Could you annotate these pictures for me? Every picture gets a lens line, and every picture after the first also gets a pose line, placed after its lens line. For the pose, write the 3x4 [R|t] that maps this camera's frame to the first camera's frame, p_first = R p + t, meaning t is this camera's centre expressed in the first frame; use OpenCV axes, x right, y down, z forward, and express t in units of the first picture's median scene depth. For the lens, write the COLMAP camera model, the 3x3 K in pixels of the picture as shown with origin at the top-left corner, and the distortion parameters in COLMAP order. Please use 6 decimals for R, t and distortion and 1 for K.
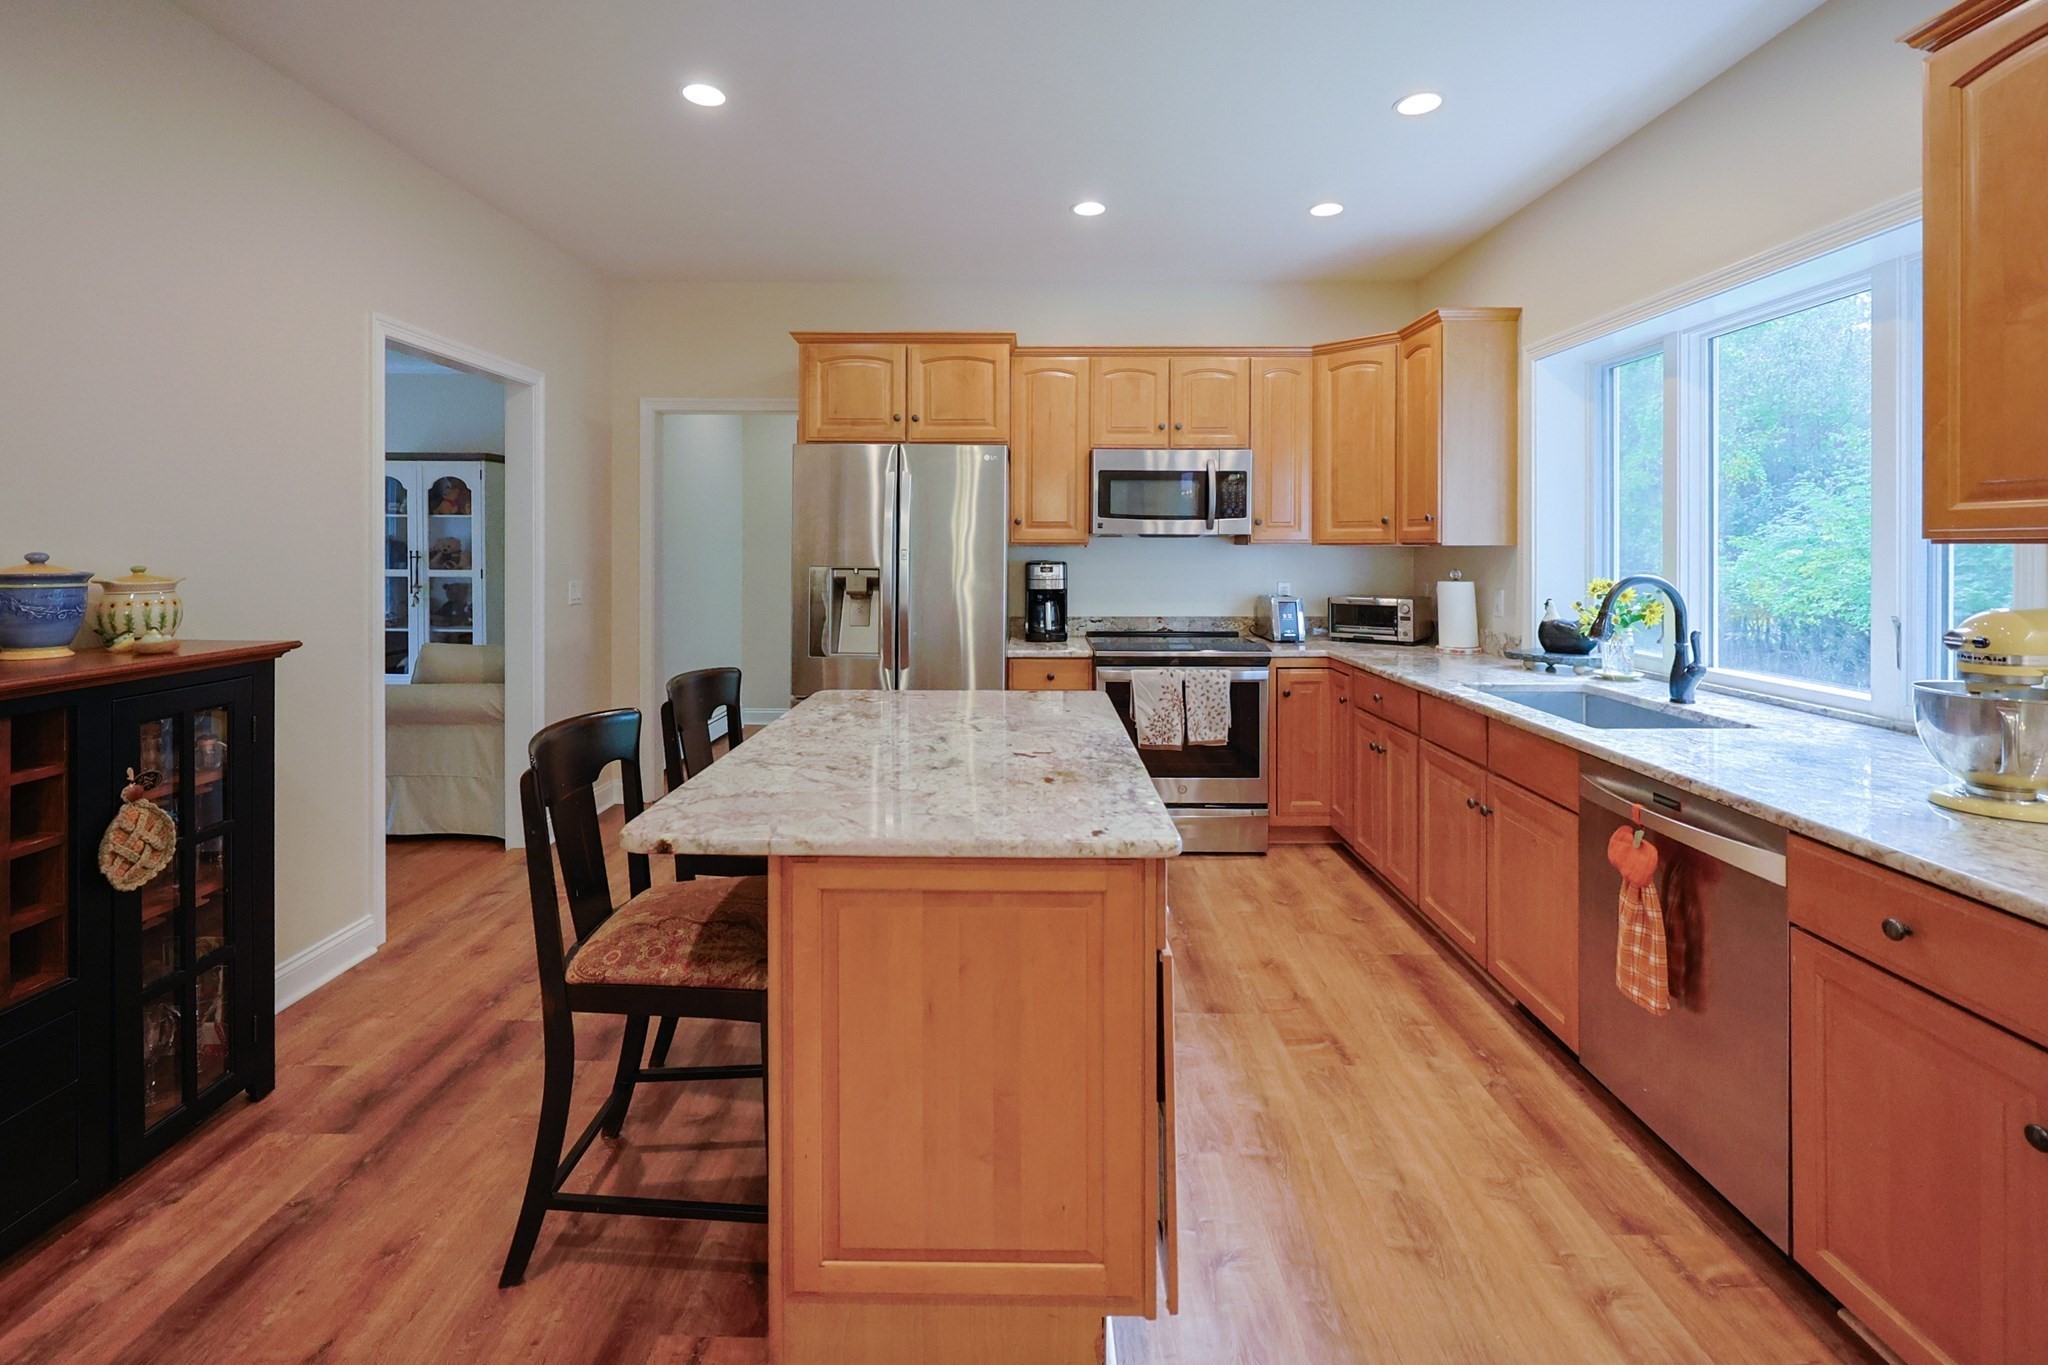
lens RADIAL K [[911.8, 0, 1001.6], [0, 911.8, 553.9], [0, 0, 1]] dist [-0.003342, -0.000699]
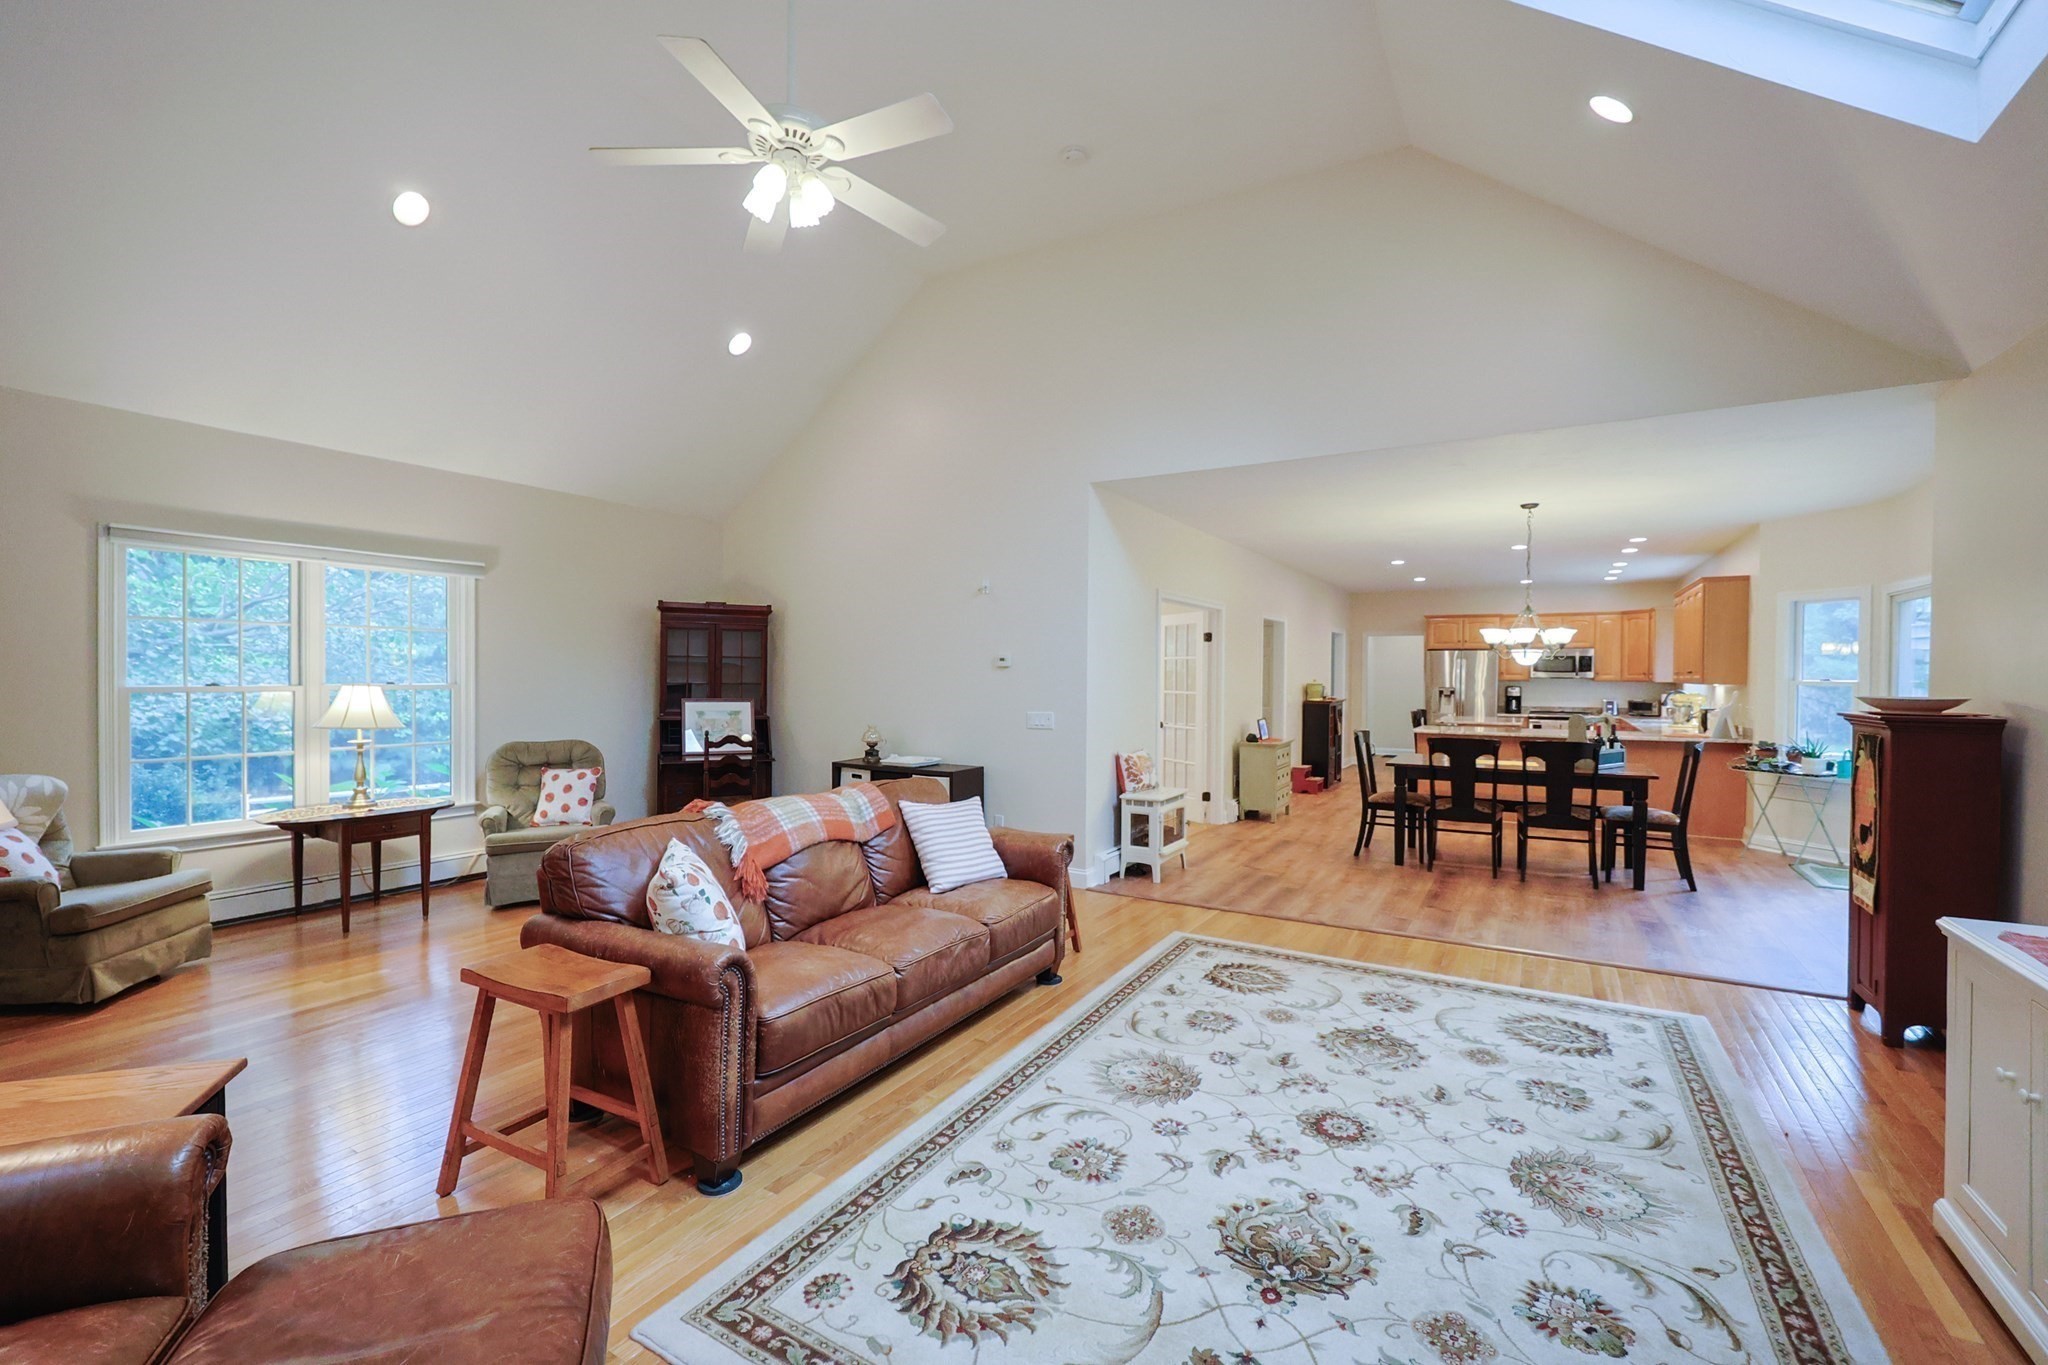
lens RADIAL K [[877.4, 0, 1023.8], [0, 877.4, 688.1], [0, 0, 1]] dist [0.000216, 0.000116]
pose [[0.876270, 0.011979, -0.481671, 0.032072], [-0.007884, 0.999914, 0.010525, -0.003665], [0.481755, -0.005426, 0.876289, -2.566845]]
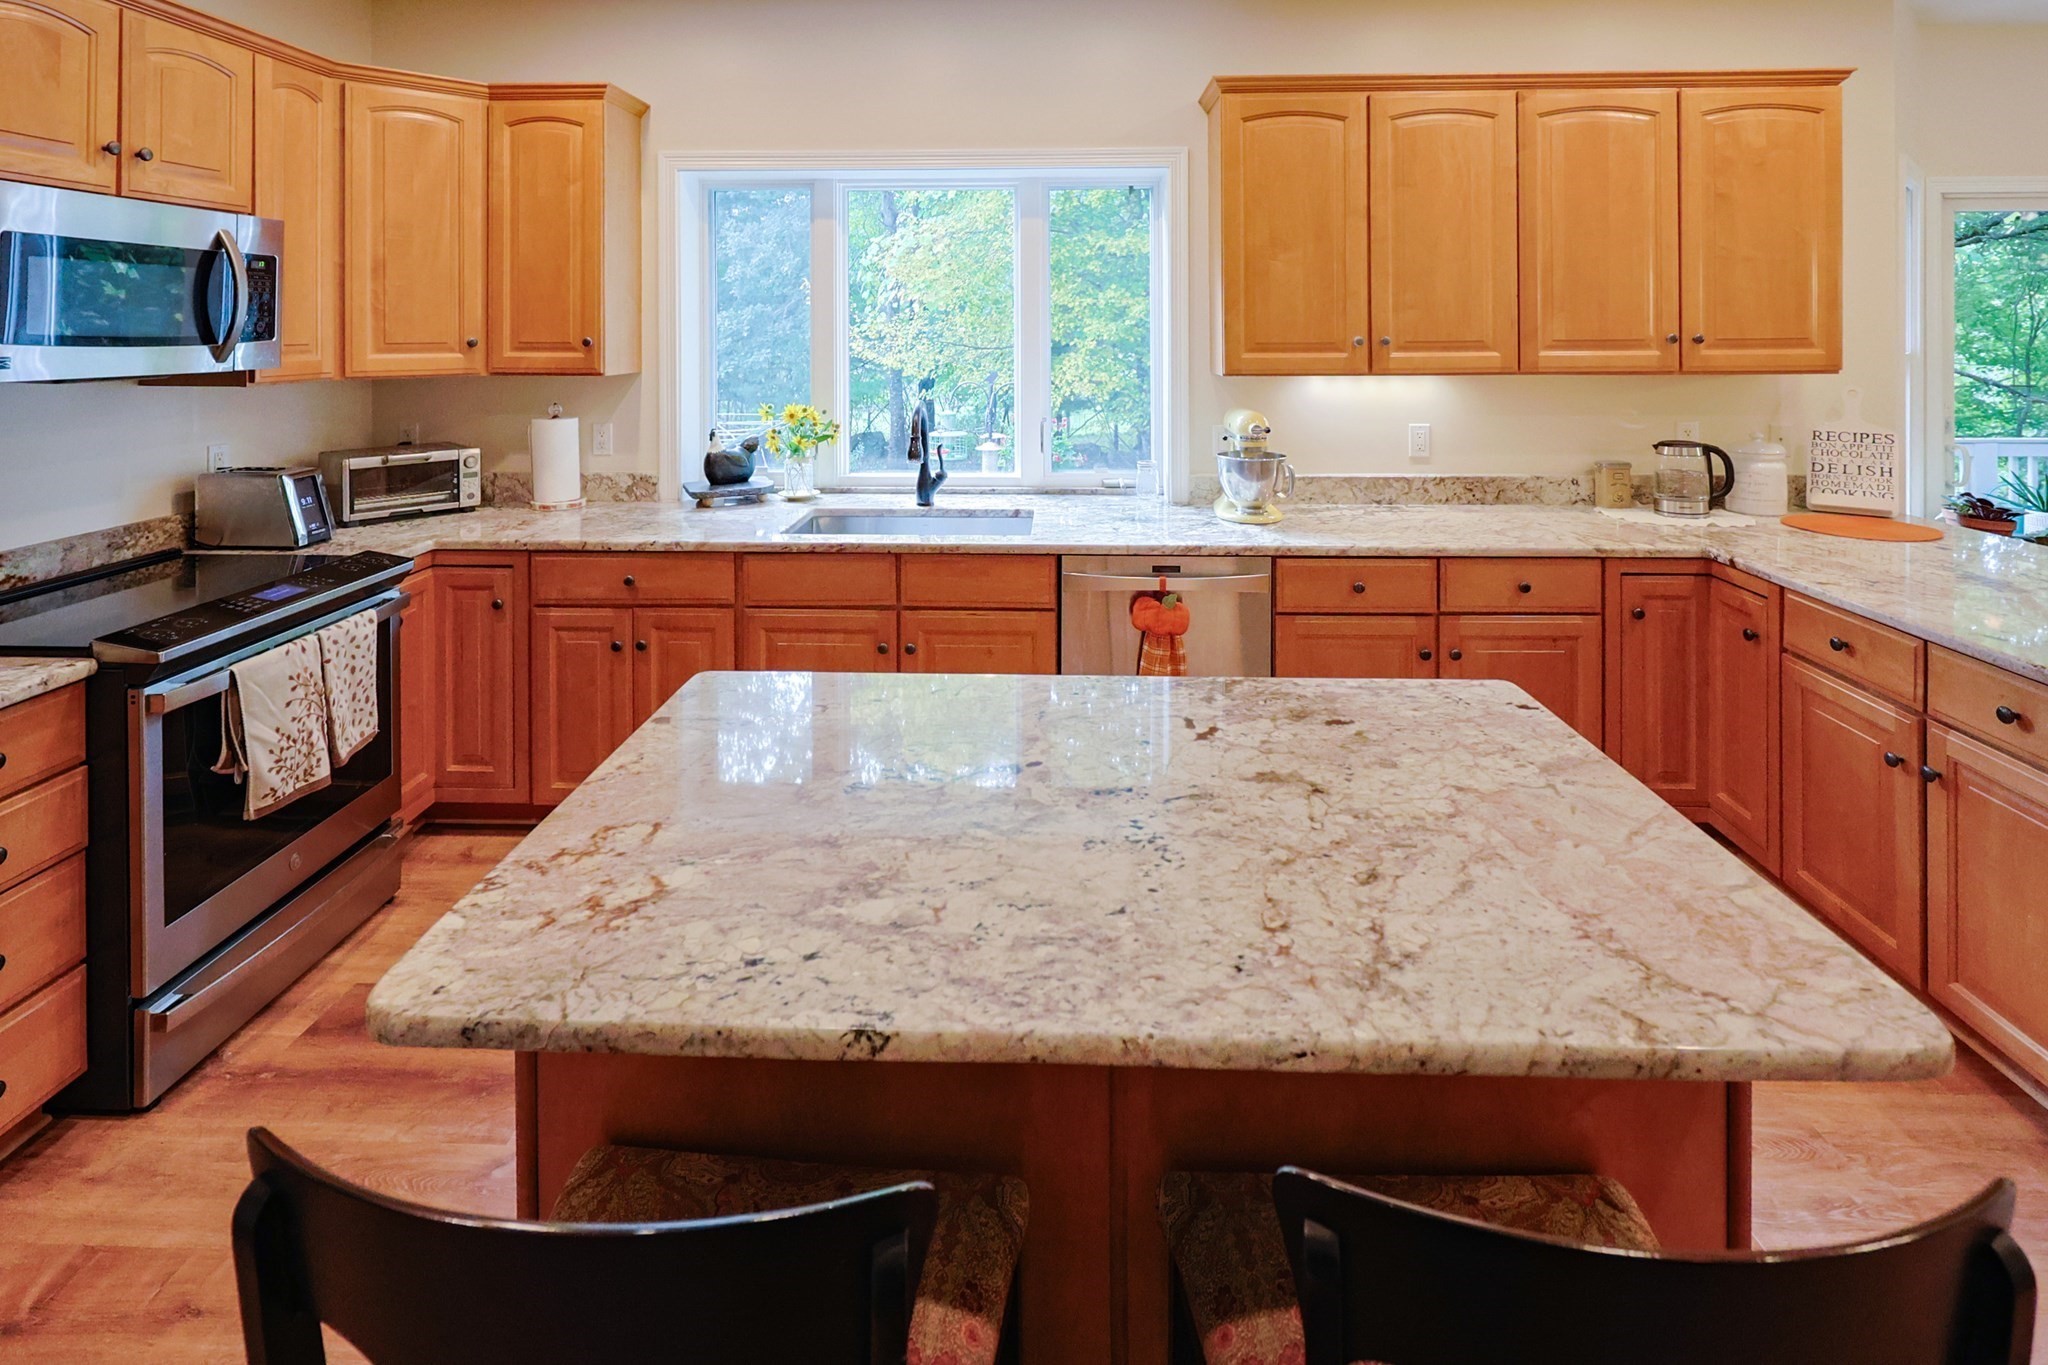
lens RADIAL K [[1004.0, 0, 1033.1], [0, 1004.0, 323.3], [0, 0, 1]] dist [-0.000838, -0.000054]
pose [[0.008804, 0.001488, 0.999960, -0.383361], [0.010579, 0.999943, -0.001581, -0.048049], [-0.999905, 0.010592, 0.008787, 0.577472]]
